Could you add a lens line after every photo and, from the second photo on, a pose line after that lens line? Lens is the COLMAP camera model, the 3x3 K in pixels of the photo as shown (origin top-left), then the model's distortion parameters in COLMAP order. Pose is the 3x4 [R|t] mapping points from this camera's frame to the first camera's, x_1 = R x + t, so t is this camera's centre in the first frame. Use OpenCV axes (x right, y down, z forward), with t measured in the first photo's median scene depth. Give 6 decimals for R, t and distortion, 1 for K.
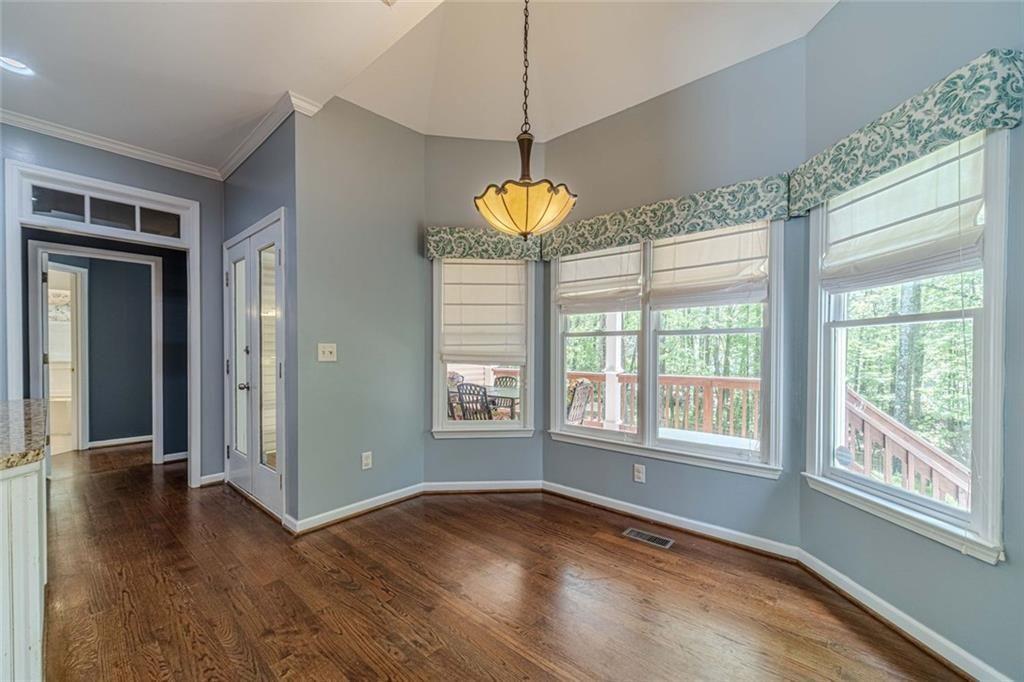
lens RADIAL K [[407.7, 0, 510.2], [0, 407.7, 349.3], [0, 0, 1]] dist [0.002159, 0.000252]
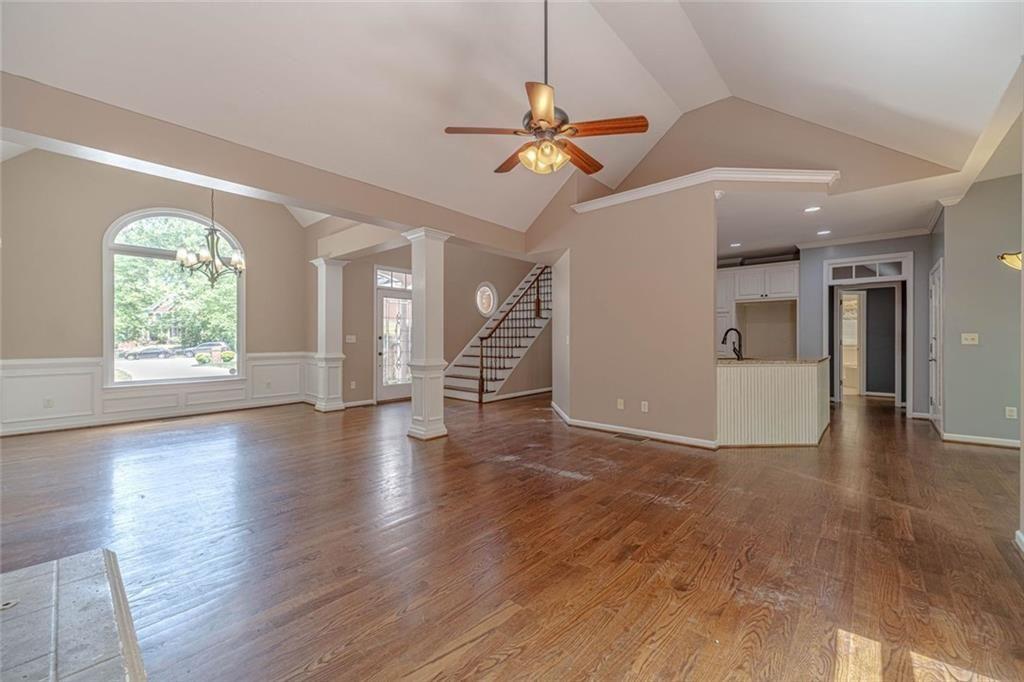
lens RADIAL K [[405.0, 0, 512.9], [0, 405.0, 338.2], [0, 0, 1]] dist [-0.001409, -0.000230]
pose [[-0.001946, -0.000271, -0.999998, 0.922122], [-0.002434, 0.999997, -0.000267, 0.006735], [0.999995, 0.002433, -0.001947, -0.659355]]
